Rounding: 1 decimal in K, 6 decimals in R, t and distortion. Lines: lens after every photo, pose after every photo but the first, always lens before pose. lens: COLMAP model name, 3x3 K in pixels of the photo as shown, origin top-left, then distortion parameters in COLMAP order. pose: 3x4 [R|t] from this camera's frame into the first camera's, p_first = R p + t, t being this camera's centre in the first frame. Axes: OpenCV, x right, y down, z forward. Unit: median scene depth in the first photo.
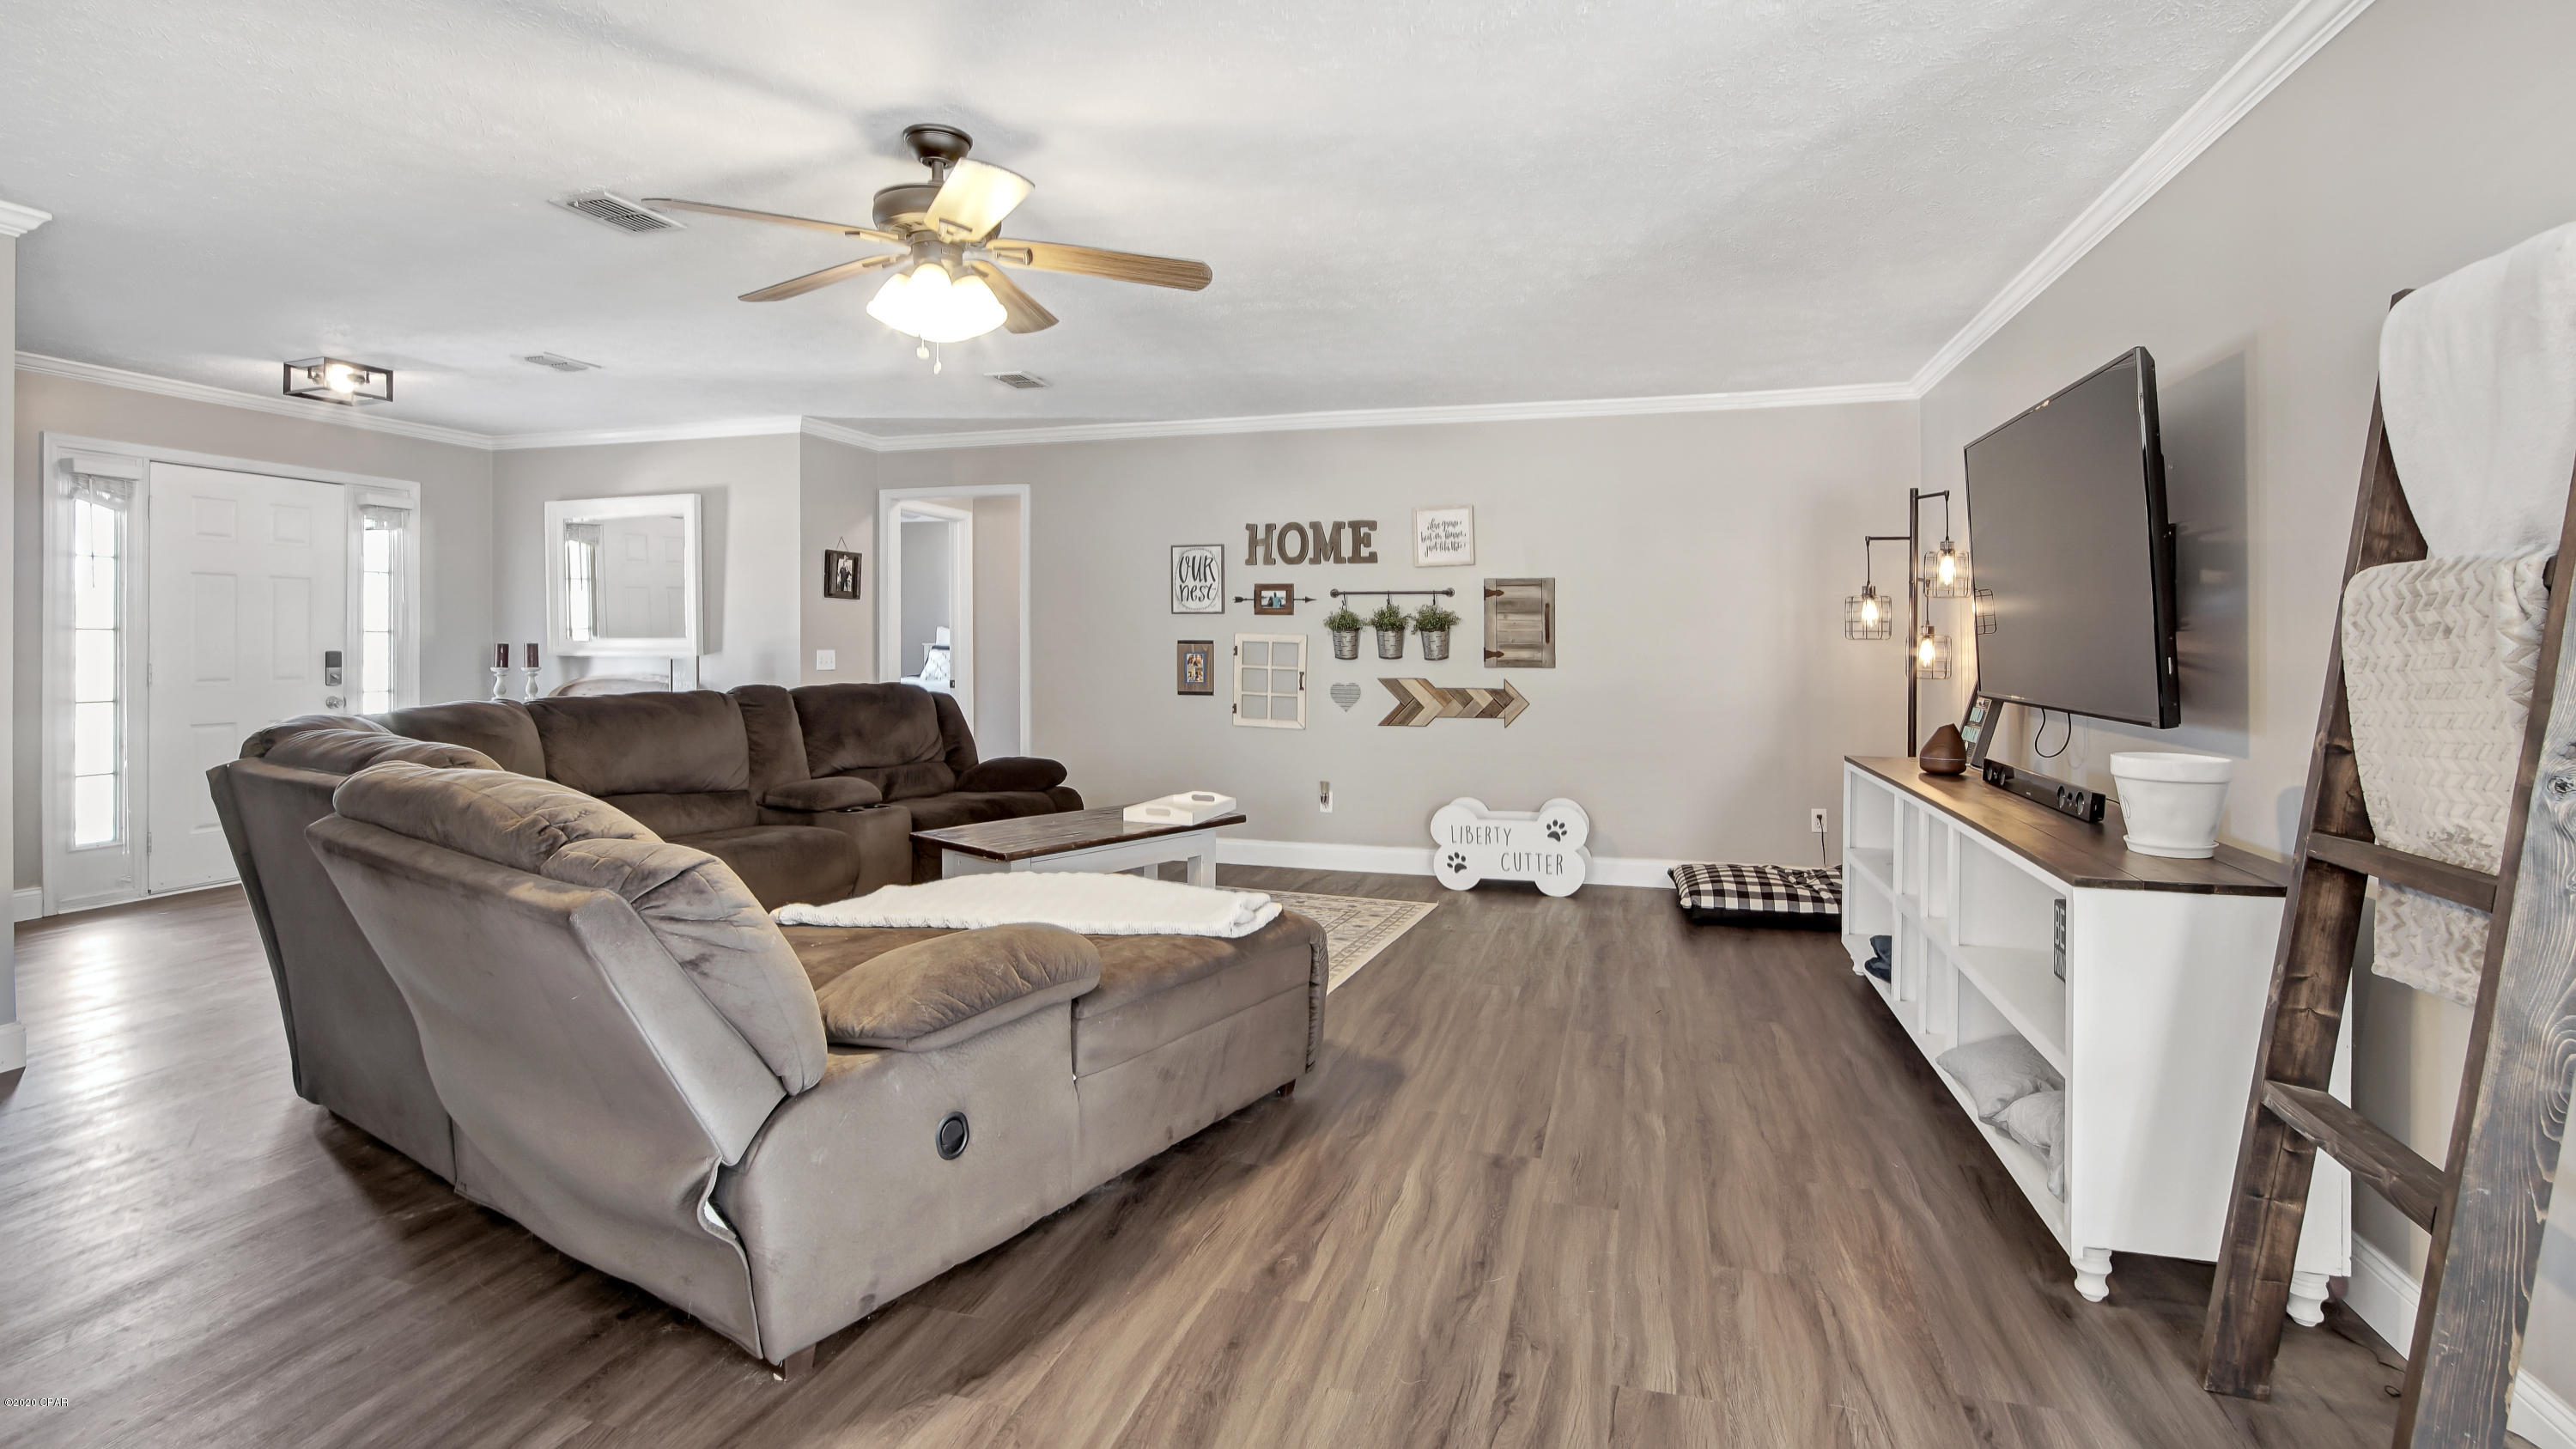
lens RADIAL K [[1185.7, 0, 1249.9], [0, 1185.7, 648.2], [0, 0, 1]] dist [-0.019803, 0.005720]
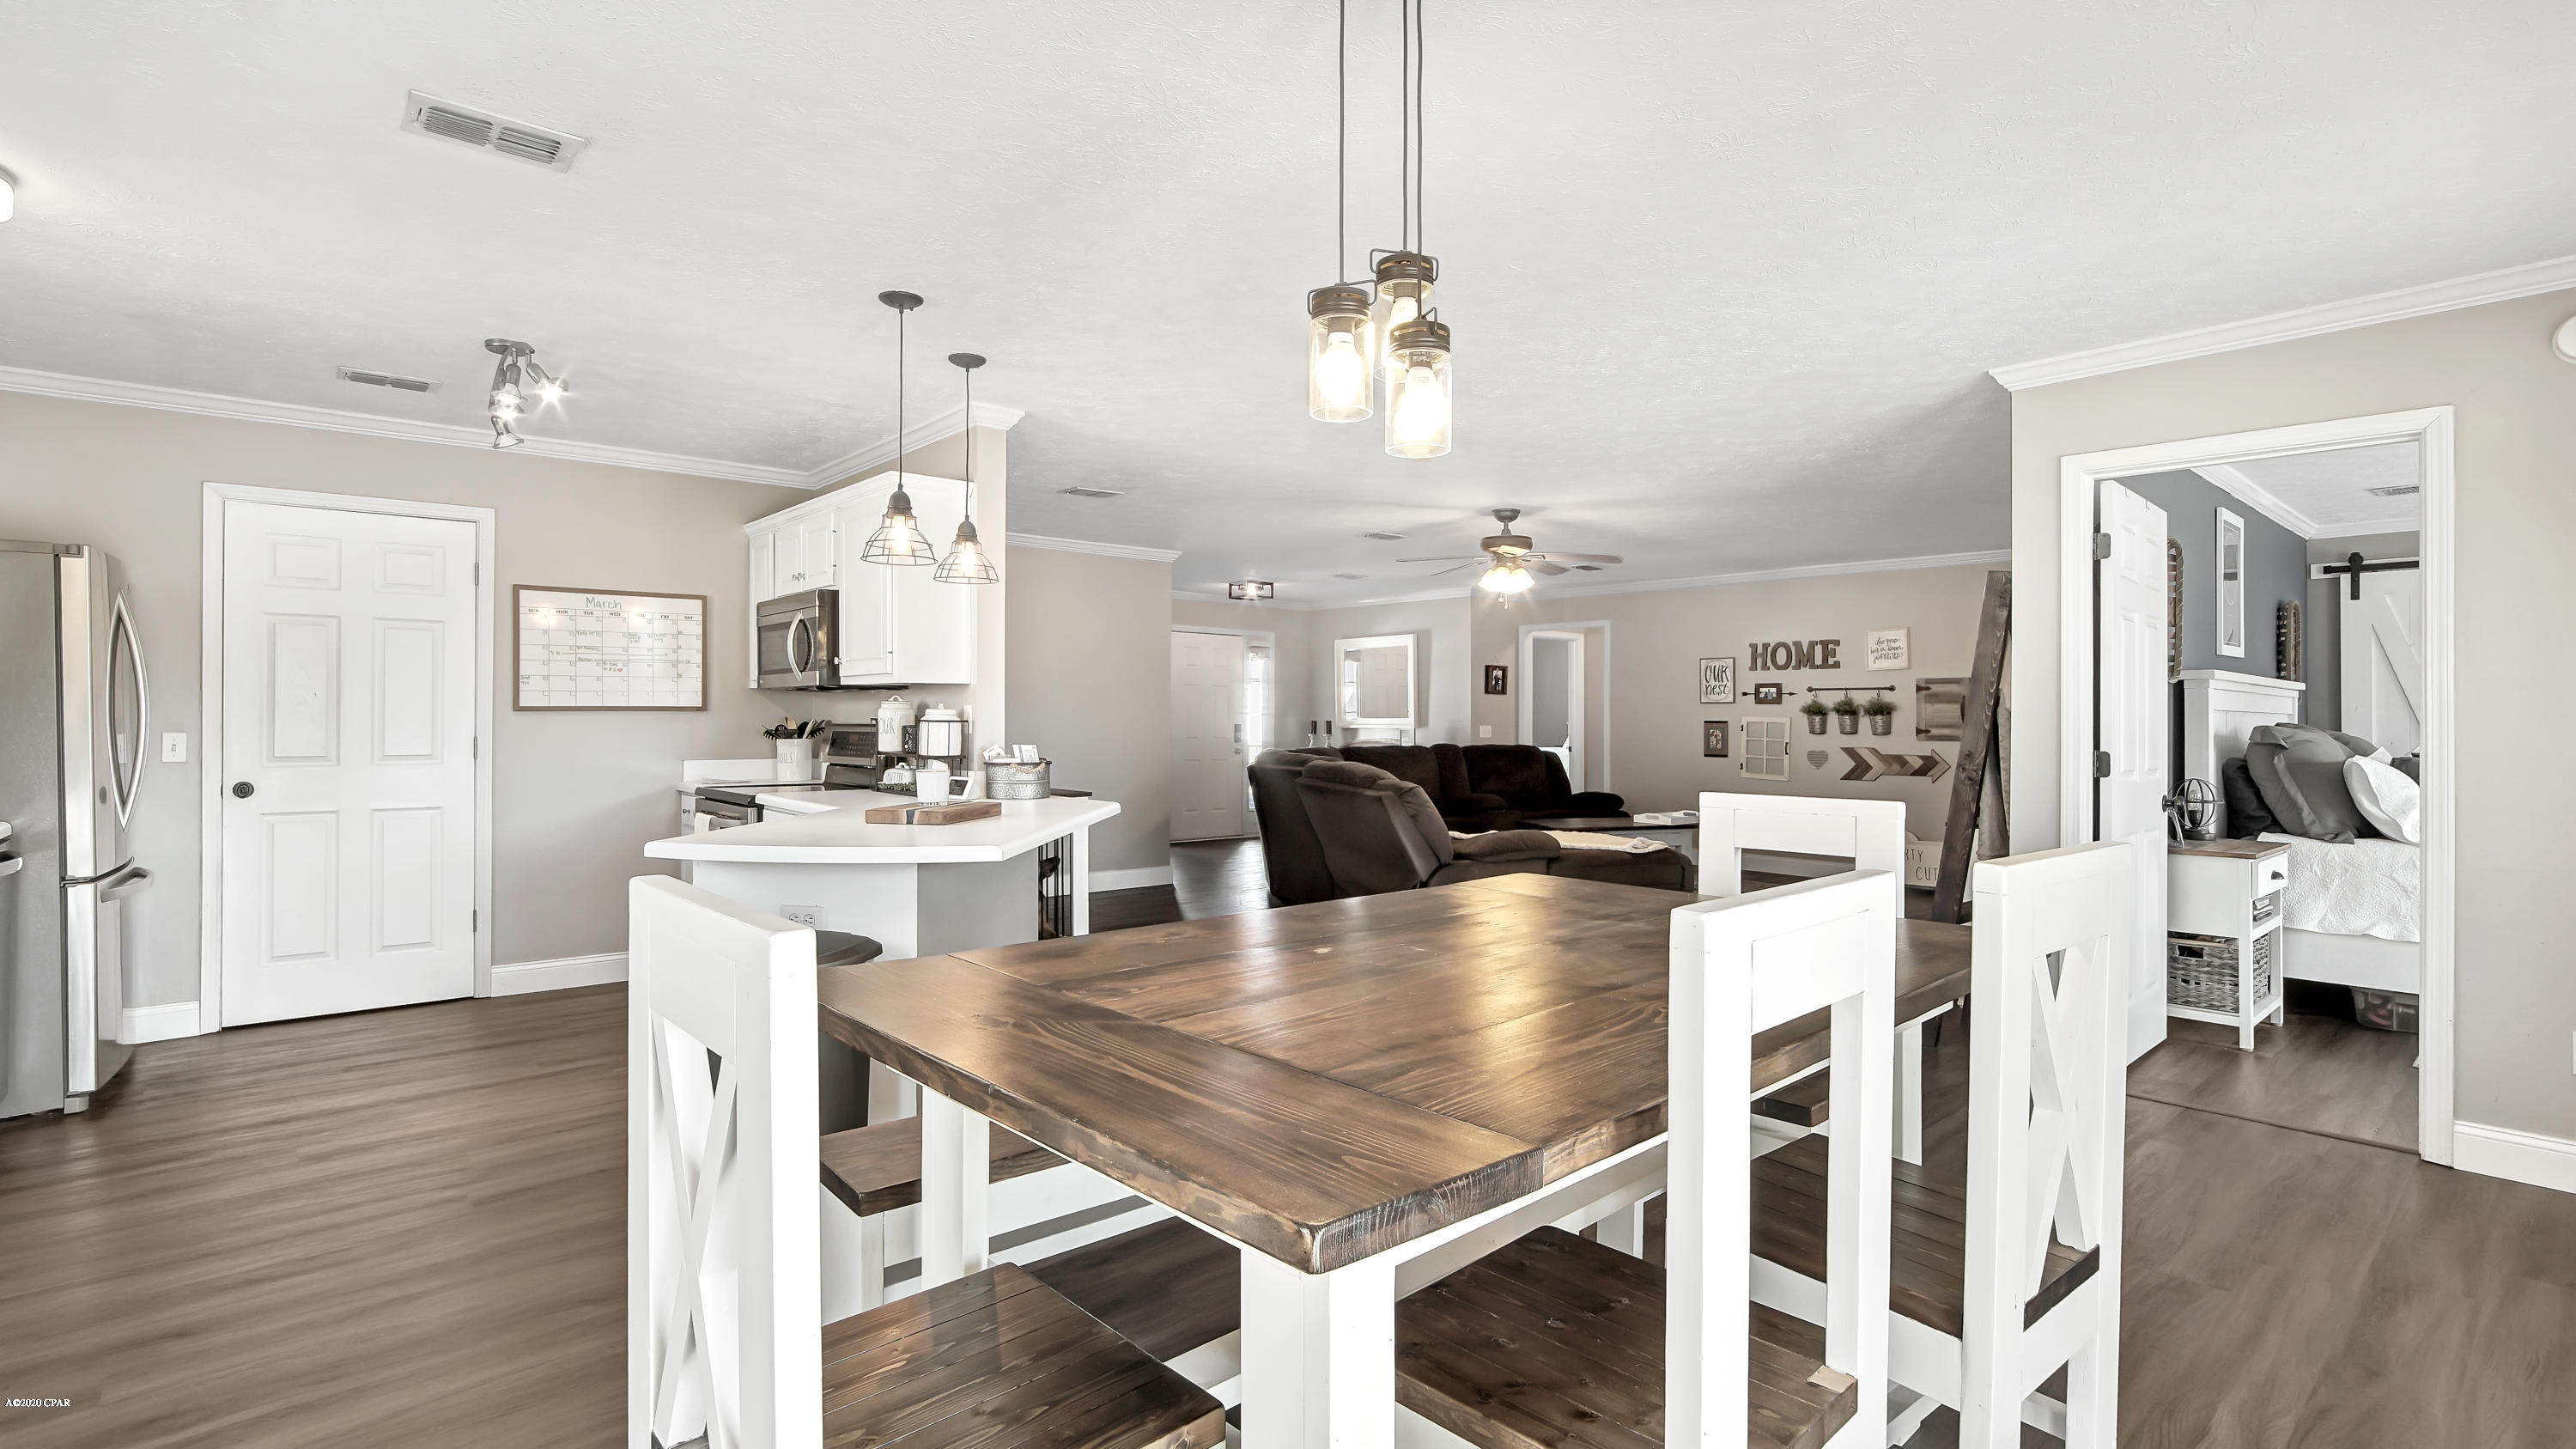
lens RADIAL K [[1185.7, 0, 1281.6], [0, 1185.7, 713.6], [0, 0, 1]] dist [-0.019803, 0.005720]
pose [[0.853646, 0.001686, -0.520850, 0.300003], [-0.009384, 0.999882, -0.012145, 0.008474], [0.520768, 0.015255, 0.853562, -0.647100]]
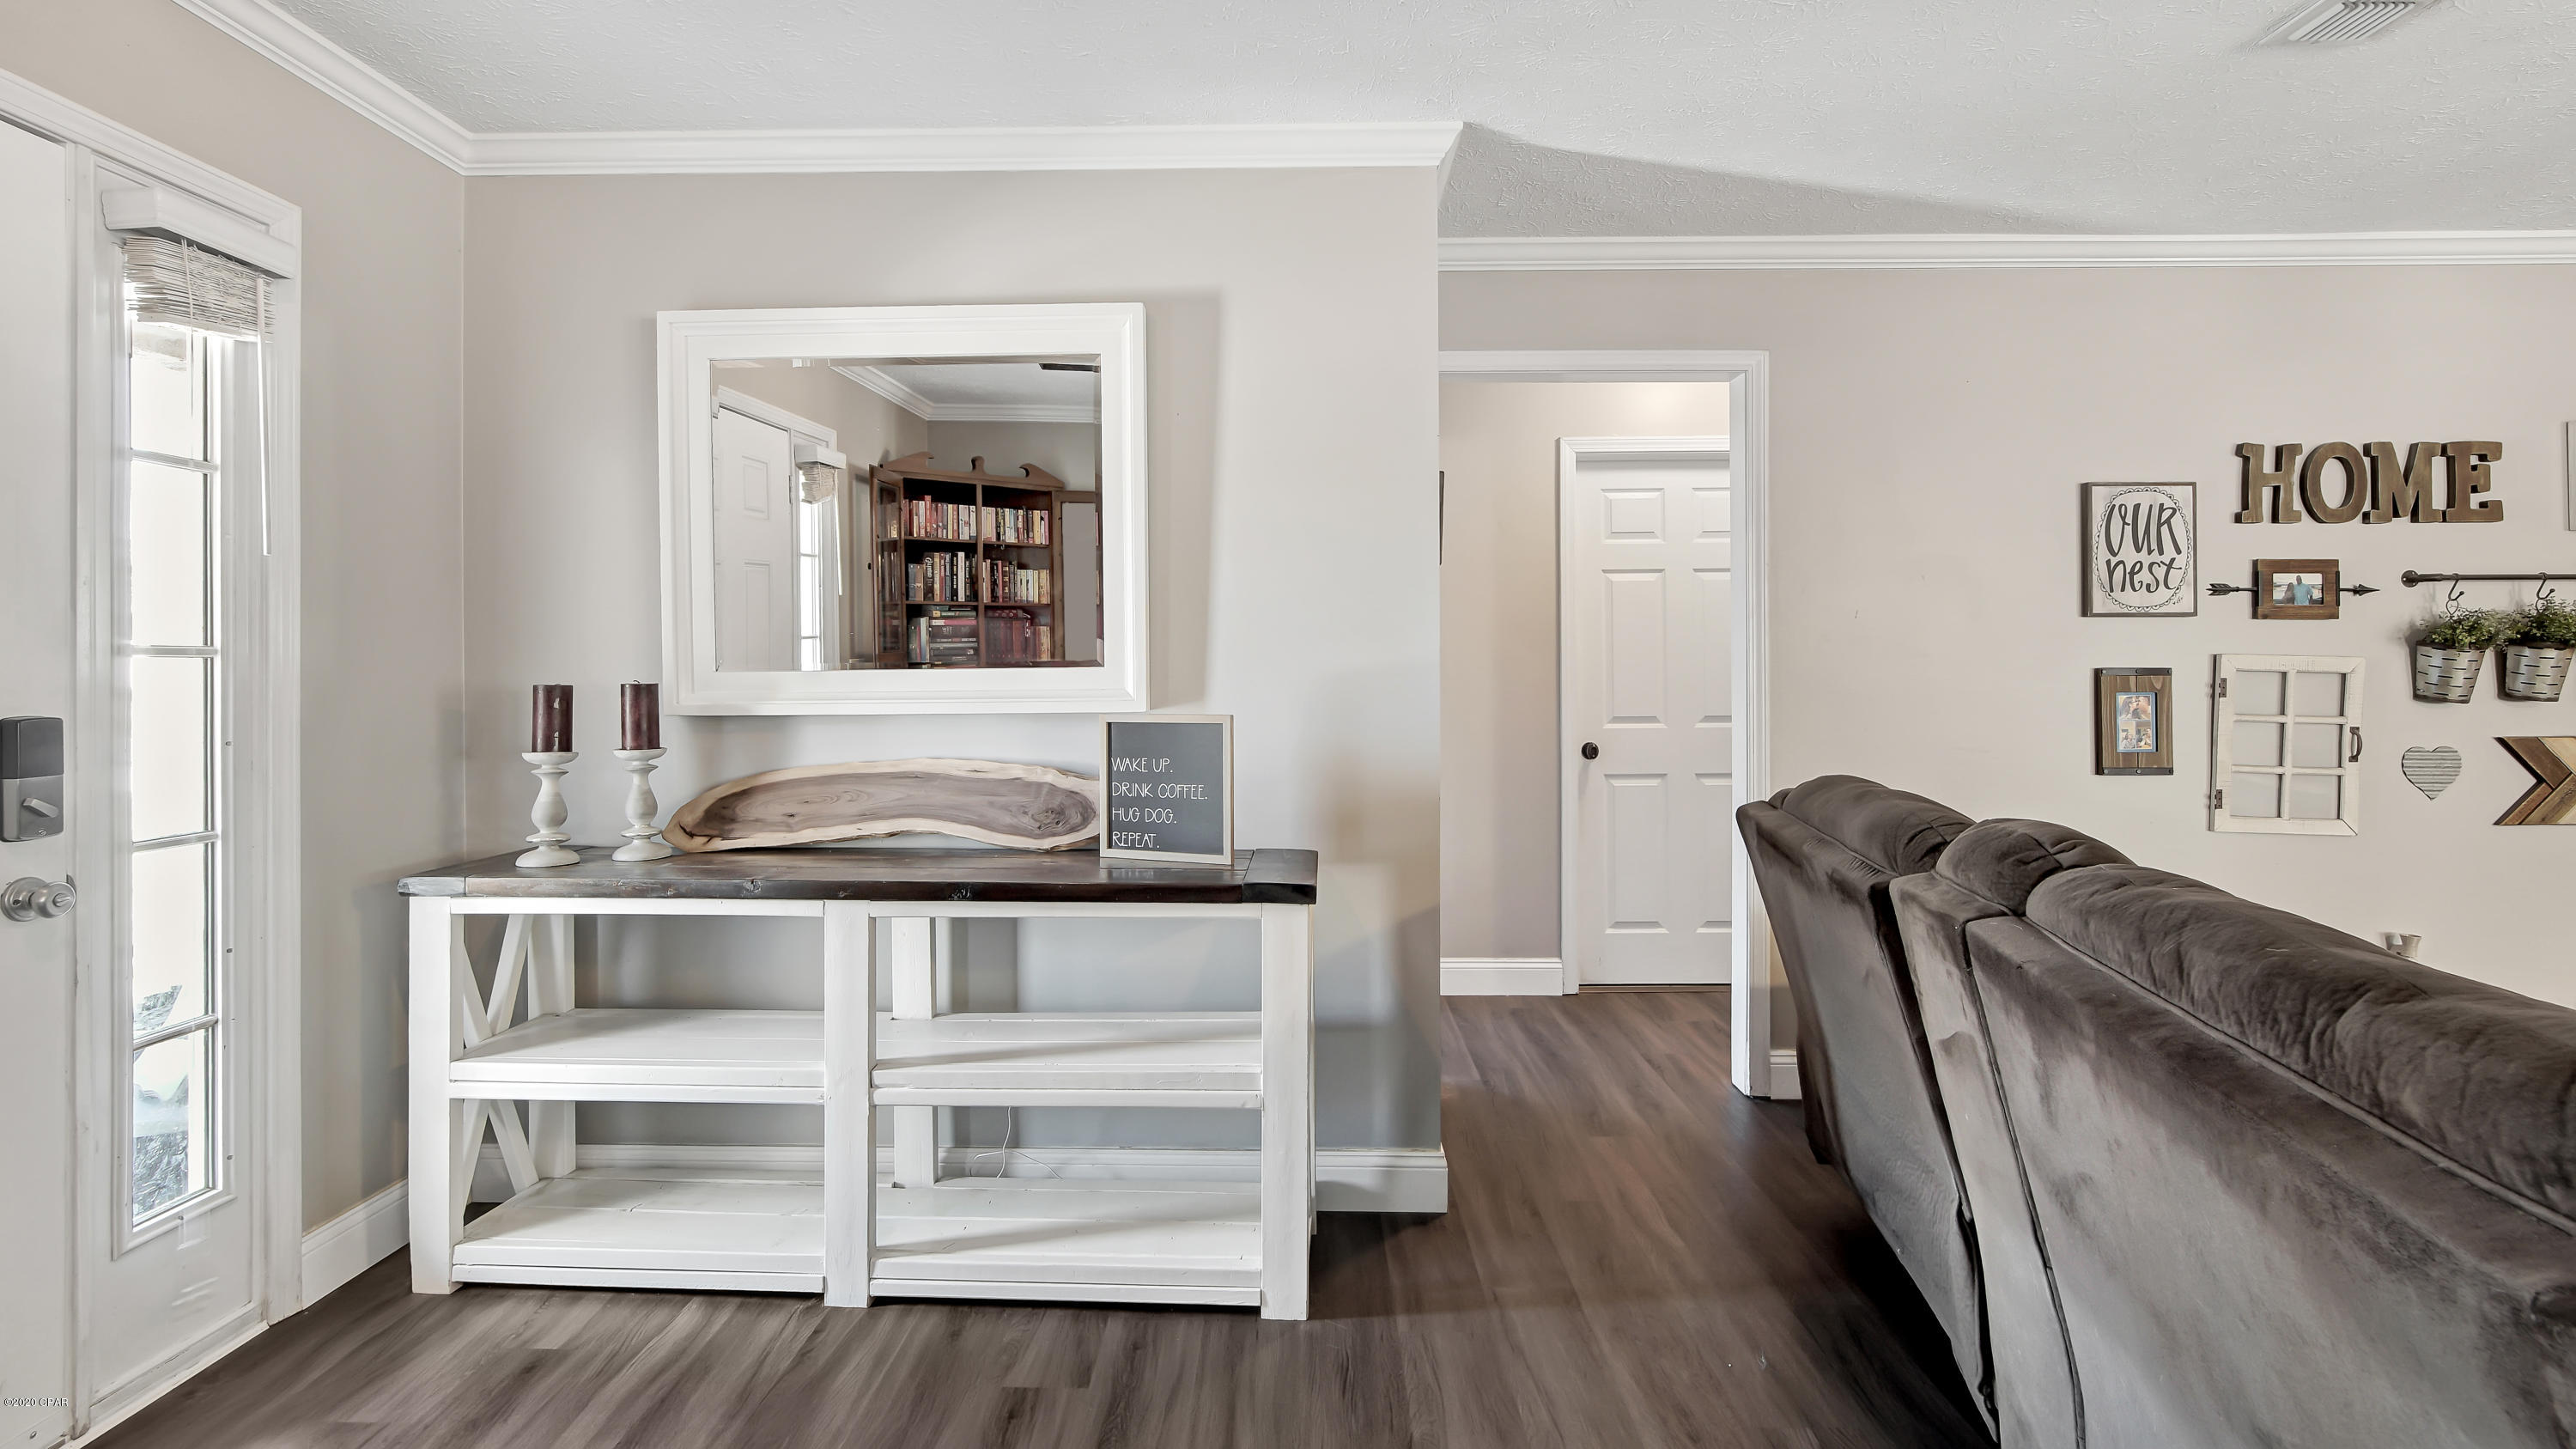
lens RADIAL K [[1185.7, 0, 1270.0], [0, 1185.7, 675.9], [0, 0, 1]] dist [-0.019803, 0.005720]
pose [[0.961199, -0.004729, 0.275816, -0.613958], [0.008442, 0.999889, -0.012276, -0.000681], [-0.275727, 0.014128, 0.961132, 0.696780]]
